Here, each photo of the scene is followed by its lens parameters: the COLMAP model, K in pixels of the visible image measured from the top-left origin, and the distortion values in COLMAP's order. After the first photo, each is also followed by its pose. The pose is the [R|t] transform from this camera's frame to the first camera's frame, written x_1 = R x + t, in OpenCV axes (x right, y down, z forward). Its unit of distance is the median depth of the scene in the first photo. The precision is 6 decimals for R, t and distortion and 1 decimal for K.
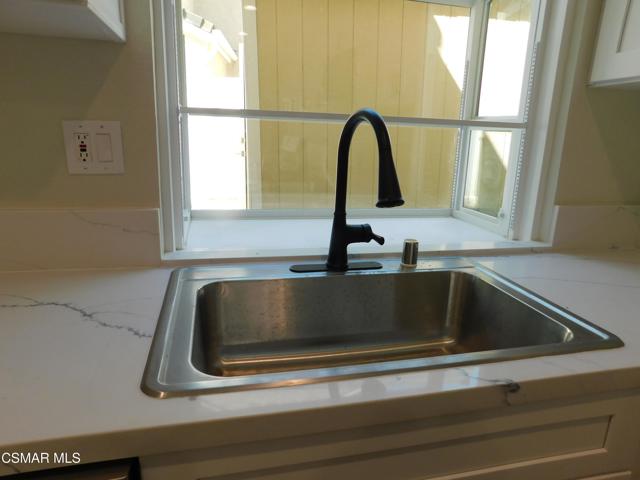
lens RADIAL K [[428.1, 0, 317.1], [0, 428.1, 239.7], [0, 0, 1]] dist [-0.050318, 0.042346]
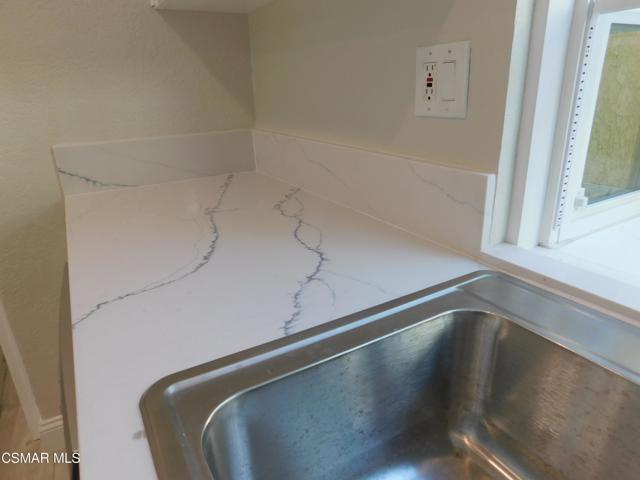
lens RADIAL K [[428.1, 0, 320.6], [0, 428.1, 237.9], [0, 0, 1]] dist [-0.050318, 0.042346]
pose [[0.297774, 0.285270, -0.911017, 0.184851], [-0.201752, 0.951558, 0.232020, -0.083930], [0.933074, 0.114710, 0.340903, 0.574063]]
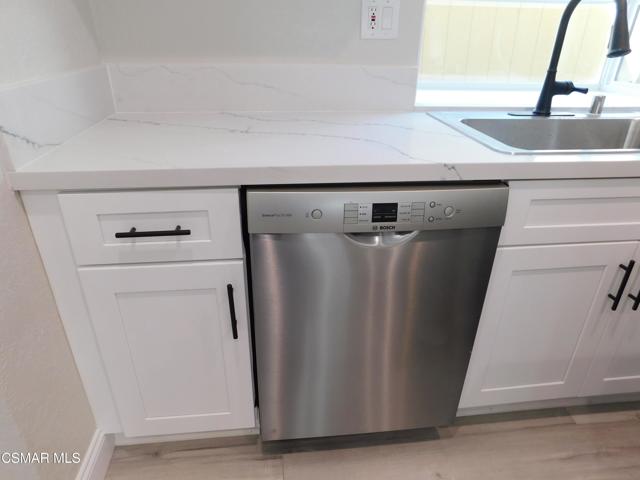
lens RADIAL K [[428.1, 0, 320.5], [0, 428.1, 241.6], [0, 0, 1]] dist [-0.050318, 0.042346]
pose [[0.993585, 0.031068, -0.108736, -0.549750], [-0.008035, 0.978488, 0.206150, 0.211953], [0.112801, -0.203953, 0.972460, -0.510059]]
